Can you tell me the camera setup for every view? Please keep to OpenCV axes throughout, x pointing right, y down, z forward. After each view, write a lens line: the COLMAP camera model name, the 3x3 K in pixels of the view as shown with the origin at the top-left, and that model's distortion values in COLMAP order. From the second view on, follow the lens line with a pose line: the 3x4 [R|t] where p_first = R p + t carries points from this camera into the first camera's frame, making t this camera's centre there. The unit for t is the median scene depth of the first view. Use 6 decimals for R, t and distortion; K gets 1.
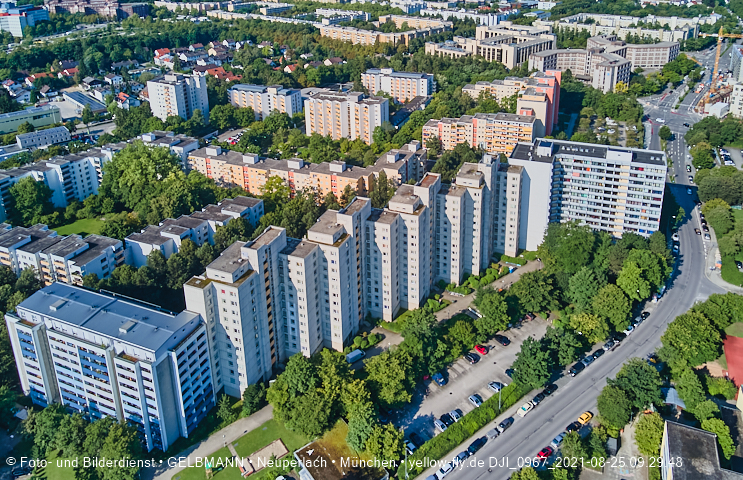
lens RADIAL K [[562.9, 0, 372.1], [0, 562.9, 113.9], [0, 0, 1]] dist [0.013414, -0.001095]
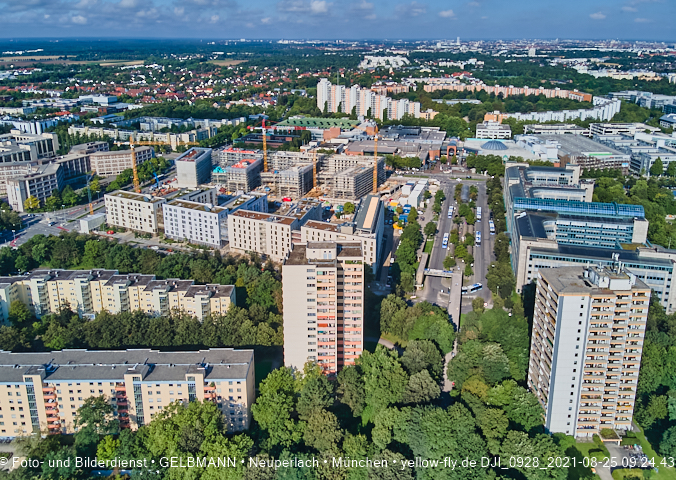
lens RADIAL K [[515.1, 0, 332.3], [0, 515.1, 169.0], [0, 0, 1]] dist [0.044137, -0.043463]
pose [[0.921778, -0.070295, 0.381293, 0.647240], [0.092607, 0.994880, -0.040460, -0.023029], [-0.376497, 0.072605, 0.923568, -0.006318]]
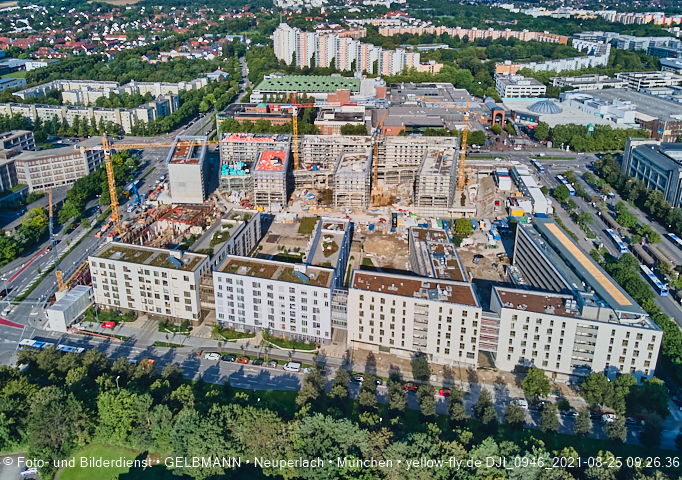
lens RADIAL K [[516.7, 0, 335.1], [0, 516.7, 151.2], [0, 0, 1]] dist [0.041524, -0.036689]
pose [[0.821264, -0.155226, 0.549027, 0.558681], [0.144537, 0.987493, 0.062987, -0.148171], [-0.551937, 0.027626, 0.833428, 0.423060]]
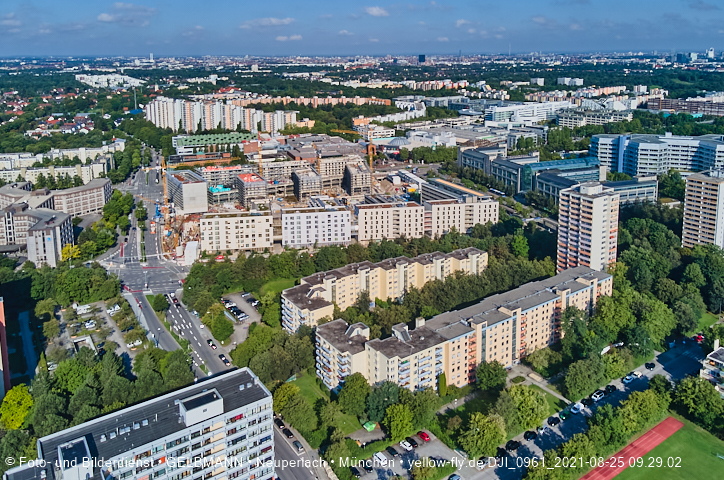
lens RADIAL K [[562.0, 0, 353.2], [0, 562.0, 144.8], [0, 0, 1]] dist [0.056806, -0.053350]
pose [[0.541817, -0.114122, 0.832713, 0.028131], [0.244723, 0.969233, -0.026401, -0.082129], [-0.804080, 0.218089, 0.553075, 0.263910]]
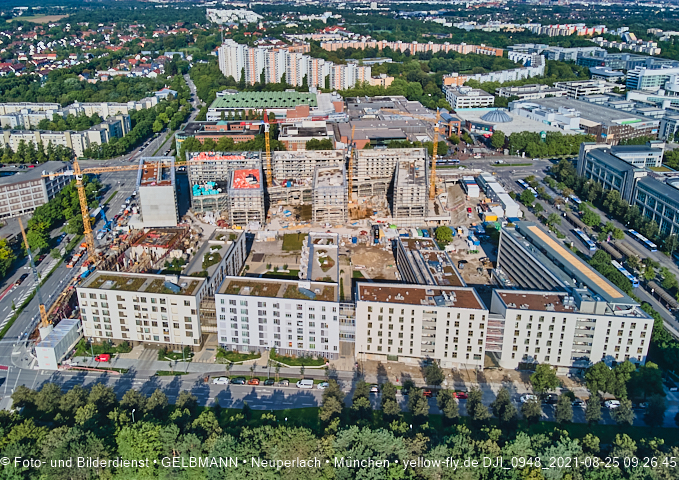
lens RADIAL K [[517.4, 0, 333.8], [0, 517.4, 168.7], [0, 0, 1]] dist [0.044137, -0.043463]
pose [[0.742845, -0.190029, 0.641927, 0.513063], [0.176778, 0.980513, 0.085690, -0.156139], [-0.645702, 0.049824, 0.761962, 0.457012]]
